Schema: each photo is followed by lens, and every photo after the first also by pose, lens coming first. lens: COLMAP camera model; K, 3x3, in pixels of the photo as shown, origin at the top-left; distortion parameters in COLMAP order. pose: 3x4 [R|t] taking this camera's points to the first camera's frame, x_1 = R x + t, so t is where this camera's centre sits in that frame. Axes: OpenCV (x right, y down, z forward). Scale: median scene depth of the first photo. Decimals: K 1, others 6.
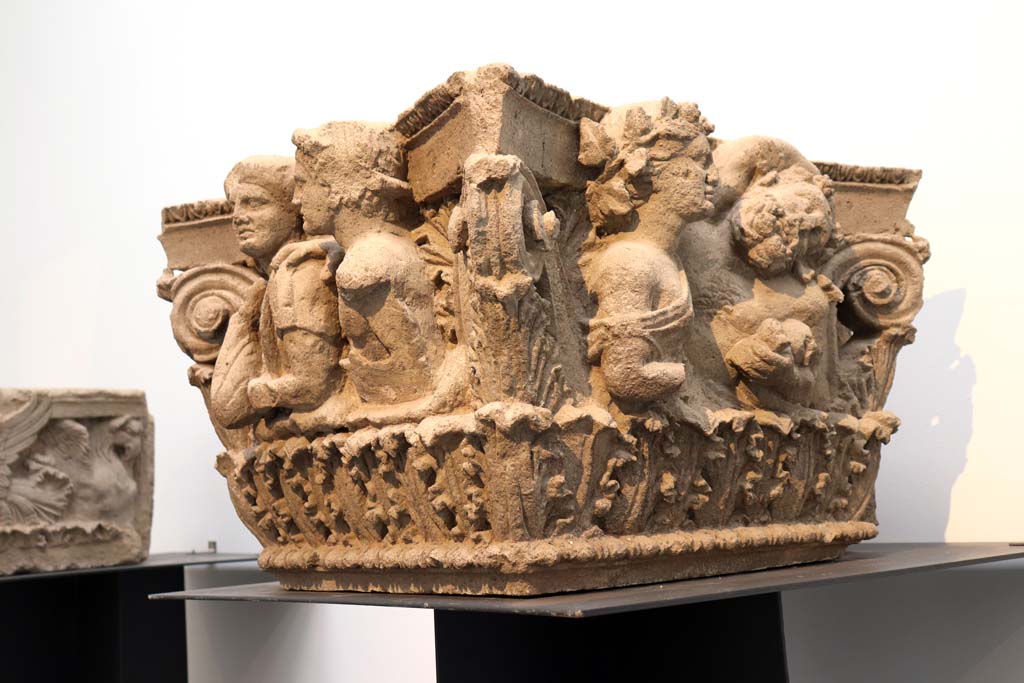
lens RADIAL K [[1337.7, 0, 512.0], [0, 1337.7, 341.5], [0, 0, 1]] dist [-0.019927, 0.014803]
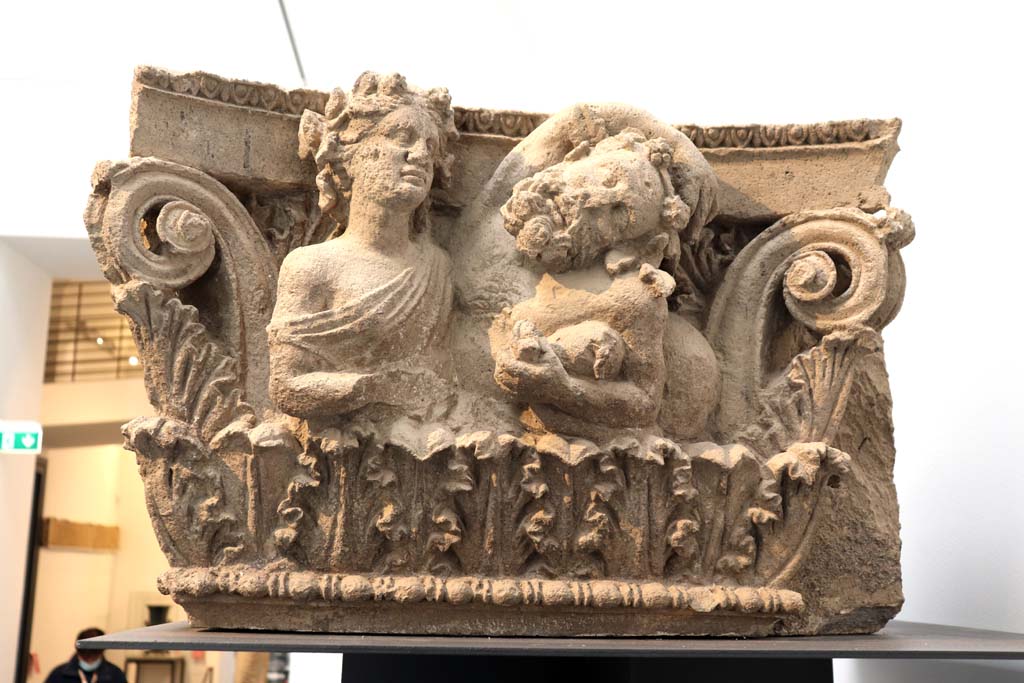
lens RADIAL K [[1232.6, 0, 512.0], [0, 1232.6, 341.5], [0, 0, 1]] dist [-0.058289, 0.008359]
pose [[0.807070, -0.044040, -0.588811, 0.613806], [0.007595, 0.997906, -0.064228, 0.043138], [0.590407, 0.047364, 0.805715, 0.387128]]
